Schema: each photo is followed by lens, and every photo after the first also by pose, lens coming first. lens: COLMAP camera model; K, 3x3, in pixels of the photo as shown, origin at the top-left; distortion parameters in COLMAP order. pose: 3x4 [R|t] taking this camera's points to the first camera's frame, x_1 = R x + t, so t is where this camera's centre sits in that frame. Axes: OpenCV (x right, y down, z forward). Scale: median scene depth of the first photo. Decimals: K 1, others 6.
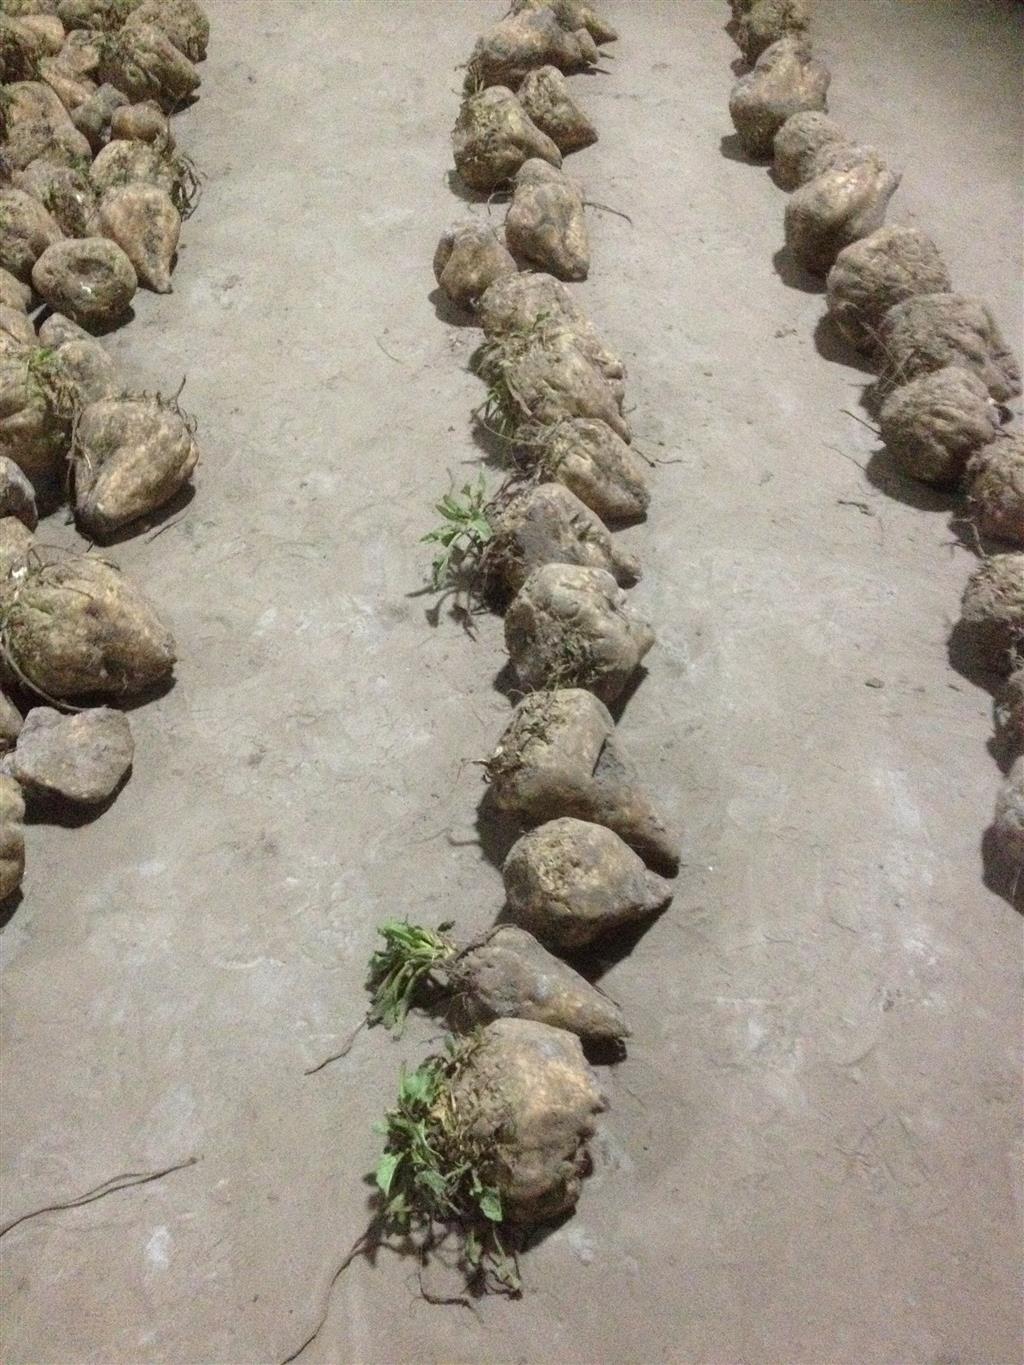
lens RADIAL K [[1302.4, 0, 512.0], [0, 1302.4, 682.5], [0, 0, 1]] dist [0.104274, -0.213216]
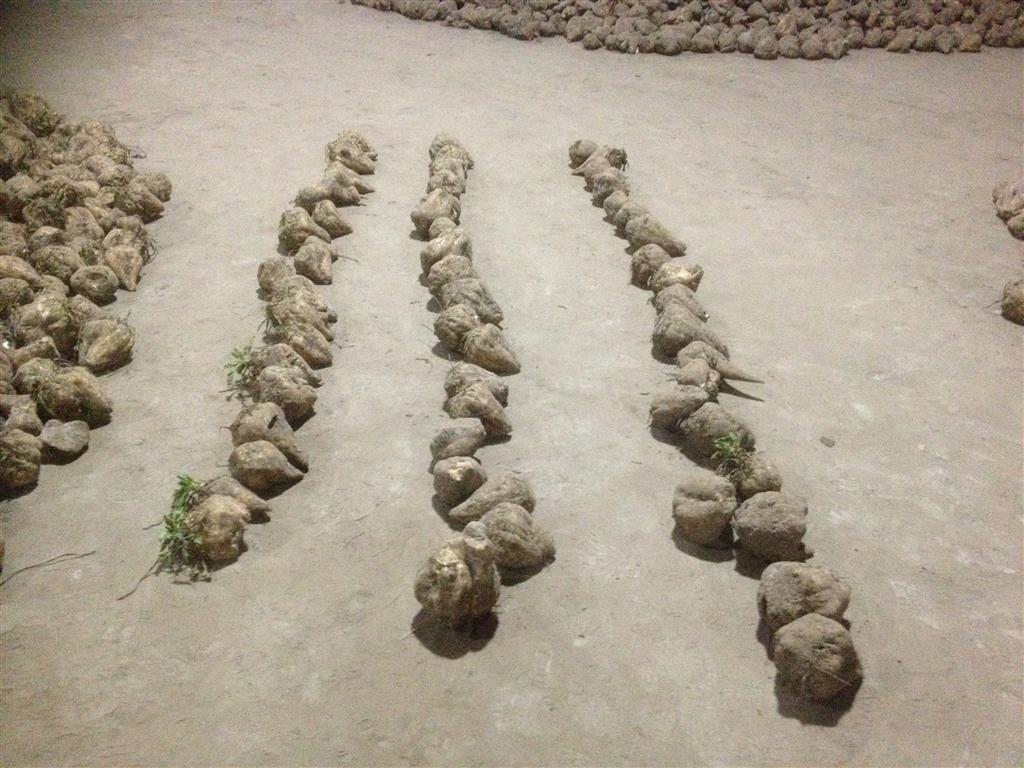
lens RADIAL K [[979.7, 0, 512.0], [0, 979.7, 384.0], [0, 0, 1]] dist [0.157223, -0.409987]
pose [[0.997751, -0.021386, 0.063523, 0.294018], [0.038525, 0.958520, -0.282410, 0.391730], [-0.054848, 0.284222, 0.957188, -0.651365]]
